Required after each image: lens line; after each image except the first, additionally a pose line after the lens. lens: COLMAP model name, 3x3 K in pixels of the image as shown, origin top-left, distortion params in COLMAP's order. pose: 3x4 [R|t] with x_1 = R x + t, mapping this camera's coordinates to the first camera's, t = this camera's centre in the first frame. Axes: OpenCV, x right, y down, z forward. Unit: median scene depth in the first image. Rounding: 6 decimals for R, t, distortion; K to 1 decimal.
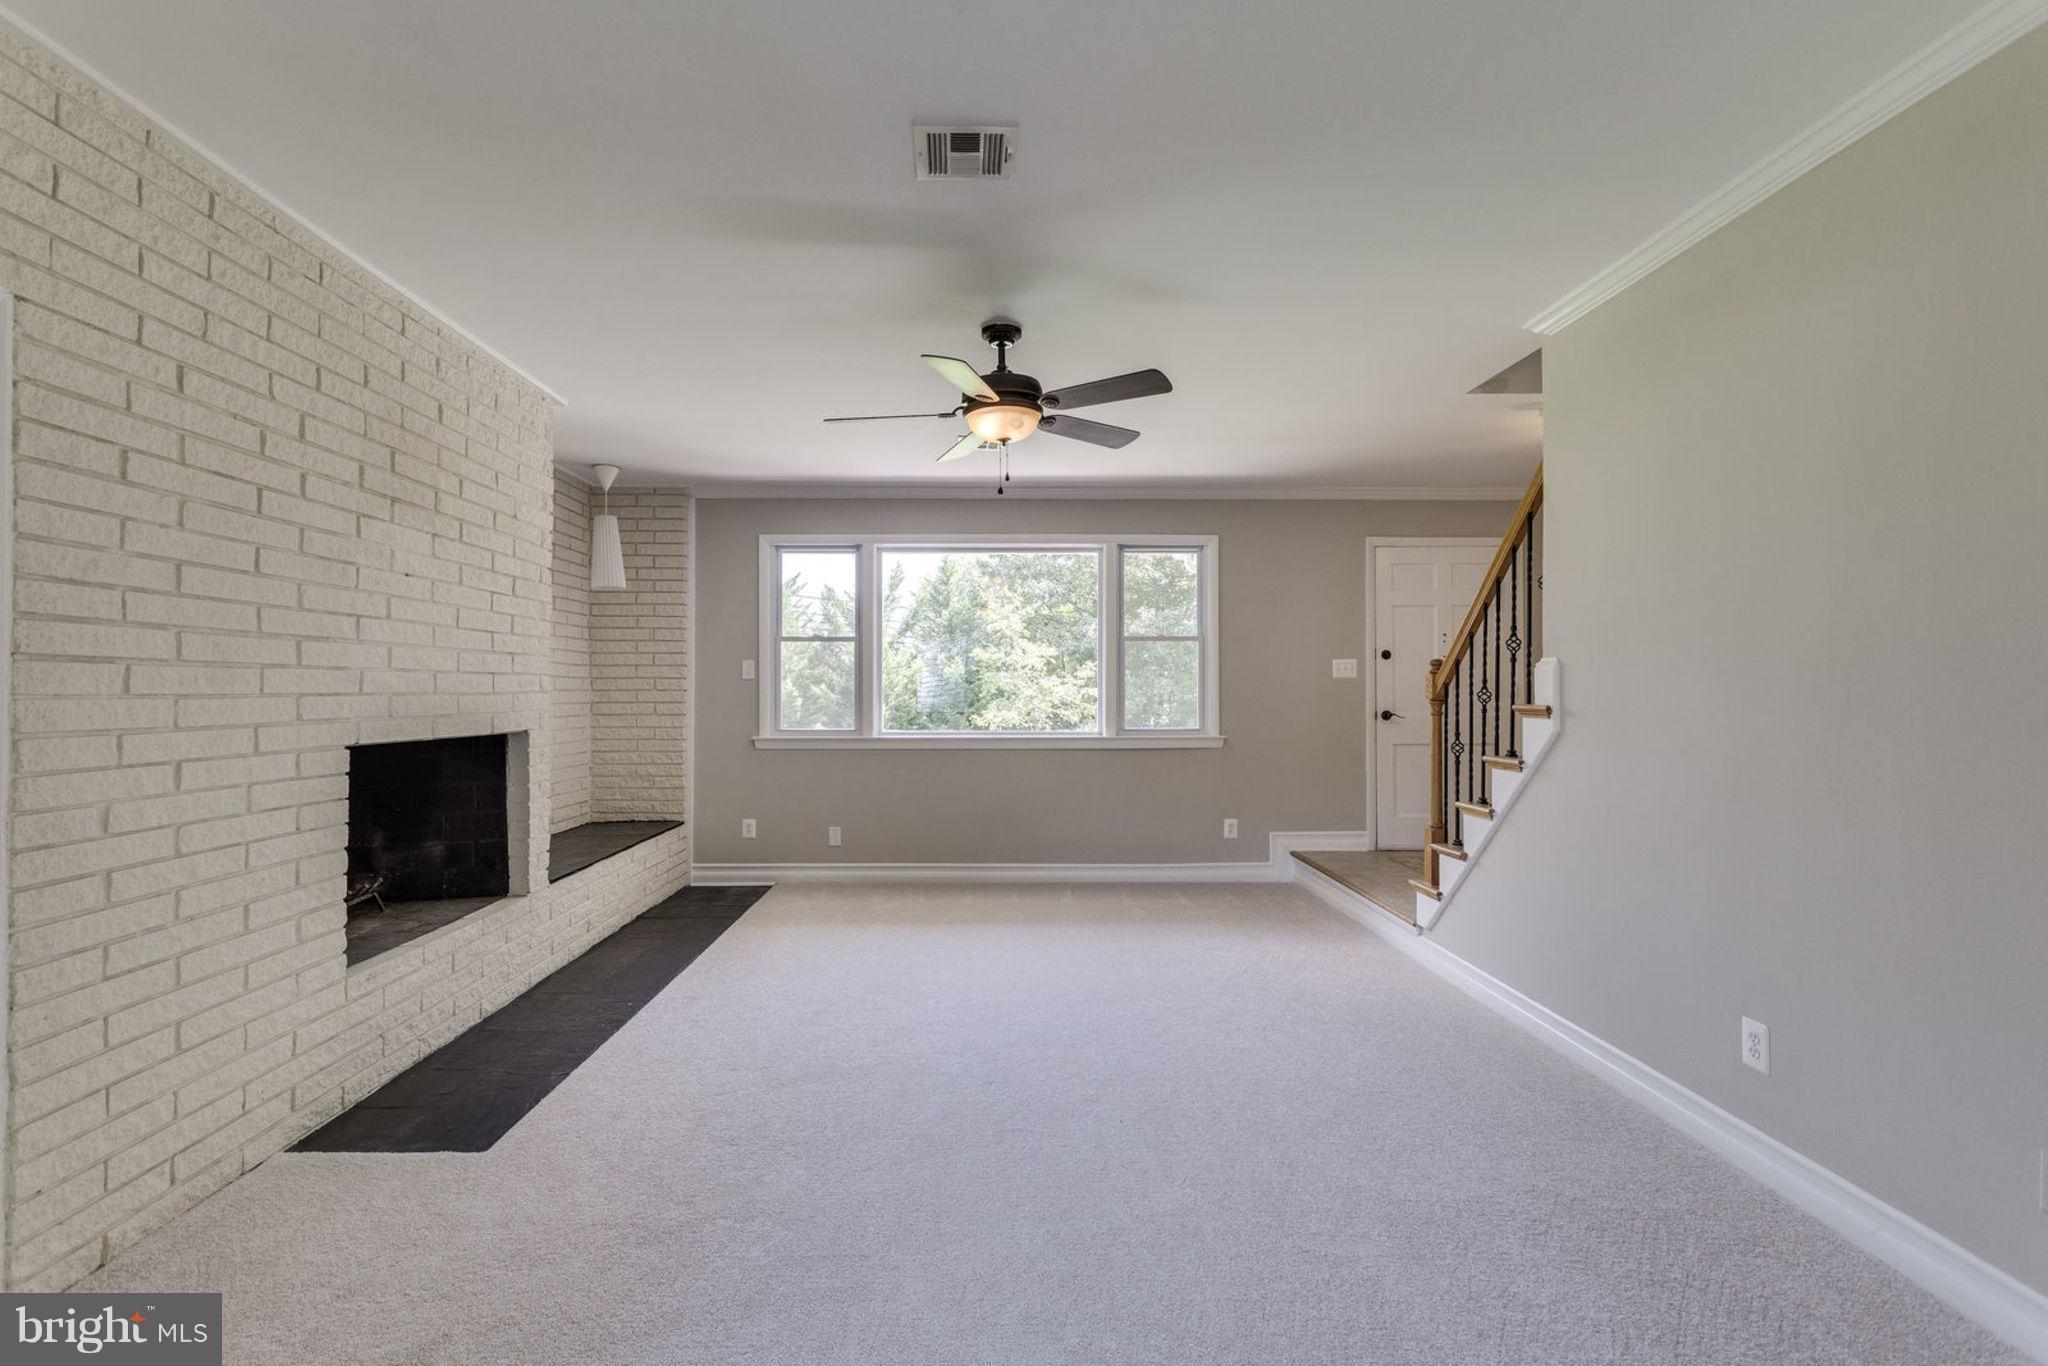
lens RADIAL K [[976.2, 0, 1008.1], [0, 976.2, 678.5], [0, 0, 1]] dist [0.003616, 0.003670]
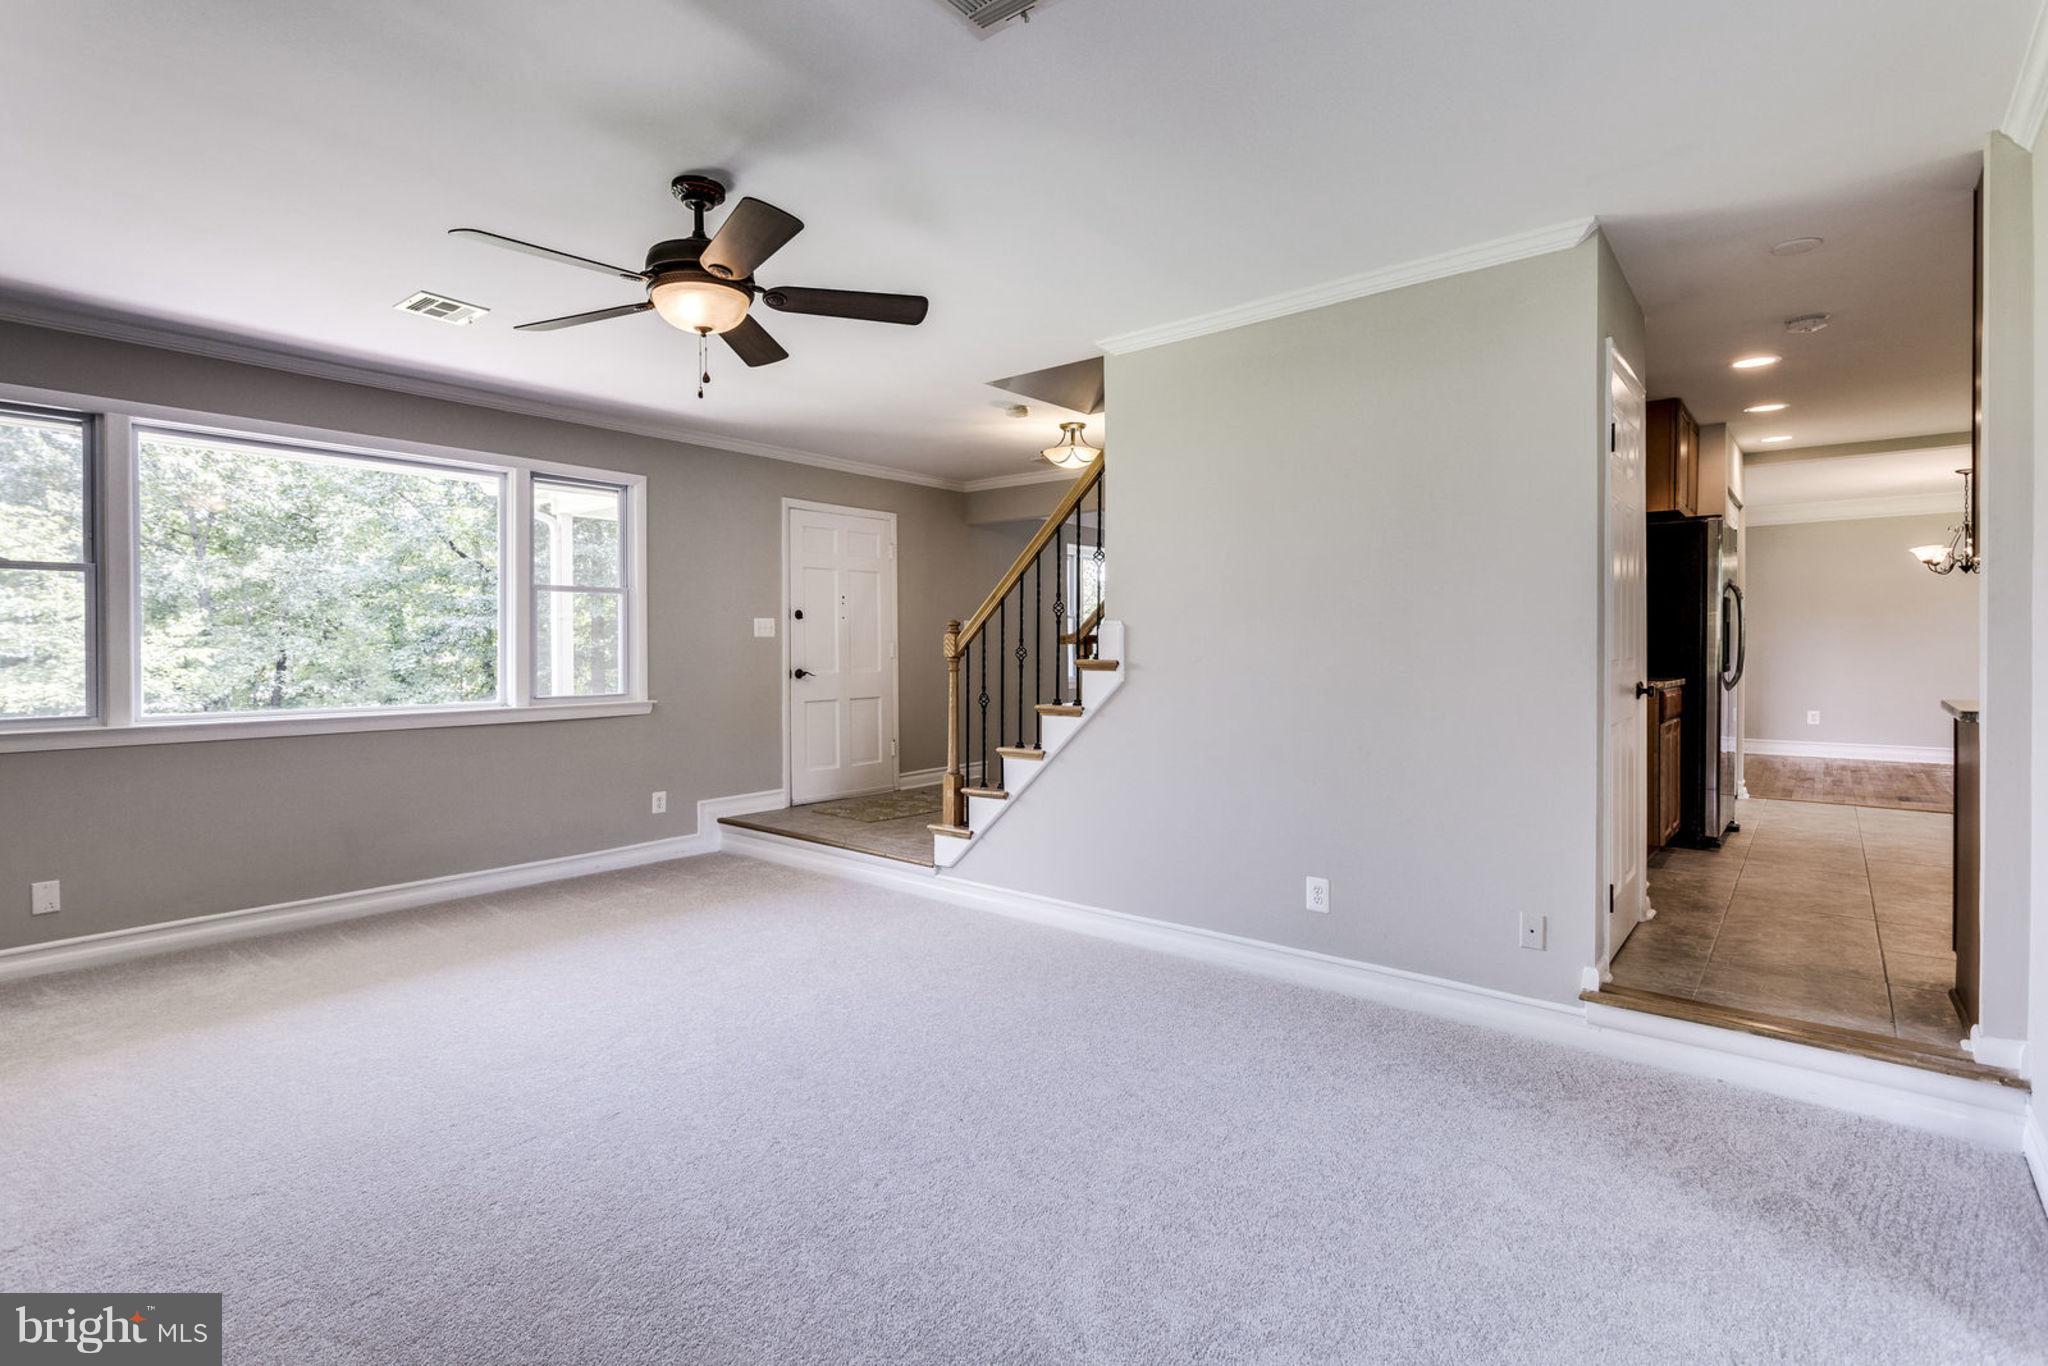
lens RADIAL K [[976.2, 0, 1006.3], [0, 976.2, 656.3], [0, 0, 1]] dist [0.003616, 0.003670]
pose [[0.656883, -0.008214, 0.753948, -0.345132], [-0.004964, 0.999872, 0.015218, 0.003841], [-0.753976, -0.013739, 0.656758, 0.234395]]
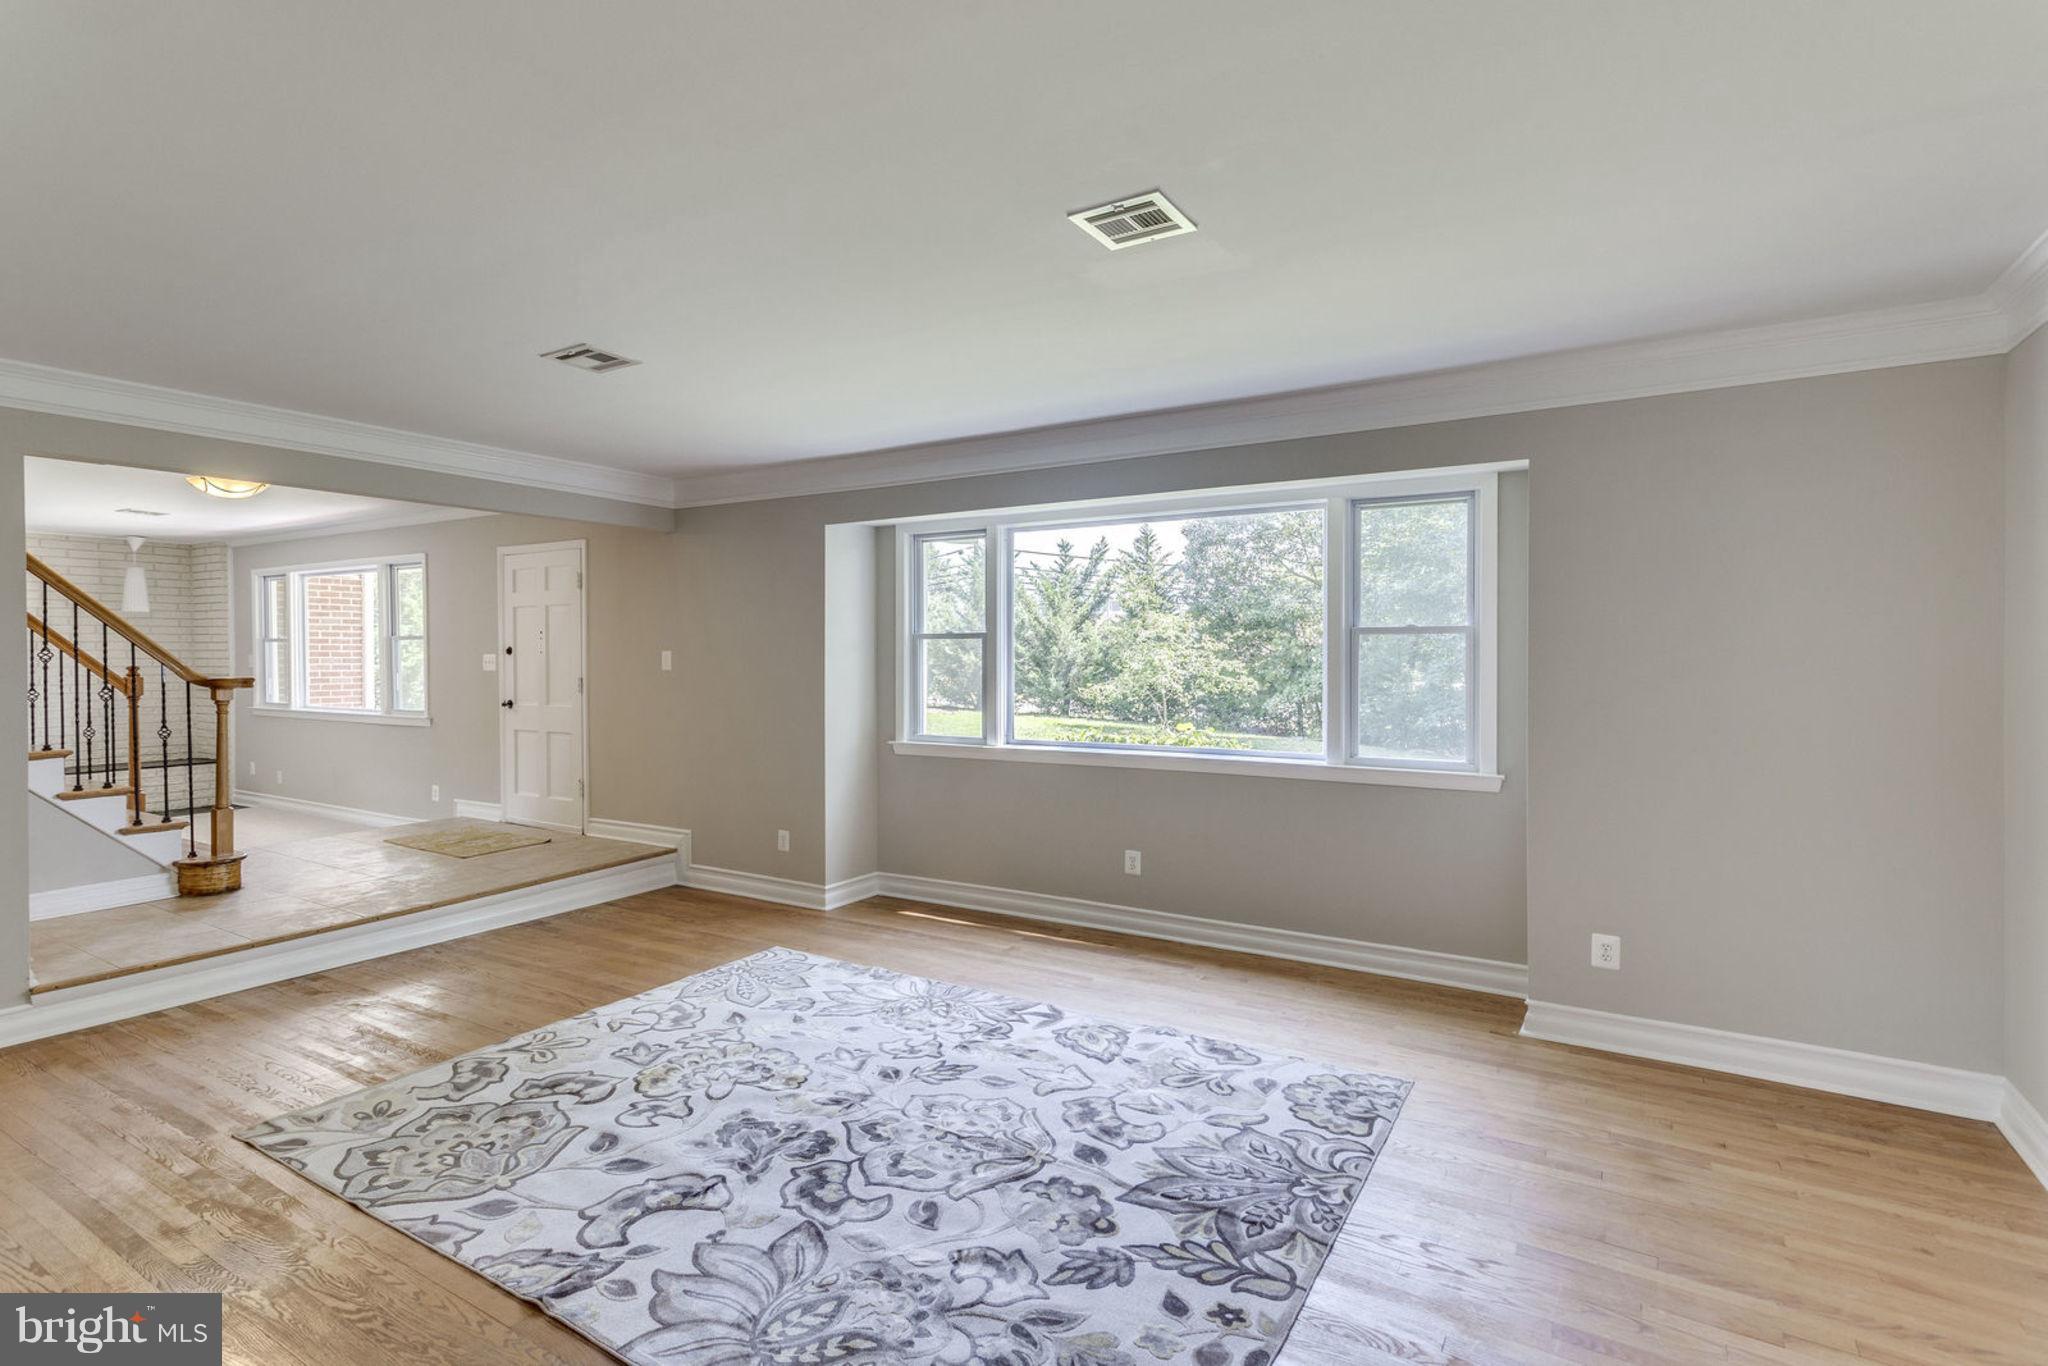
lens RADIAL K [[976.2, 0, 1008.9], [0, 976.2, 677.9], [0, 0, 1]] dist [0.003616, 0.003670]
pose [[0.847667, 0.011549, -0.530403, 2.103883], [0.004591, 0.999566, 0.029102, -0.032768], [0.530509, -0.027104, 0.847246, 0.501475]]
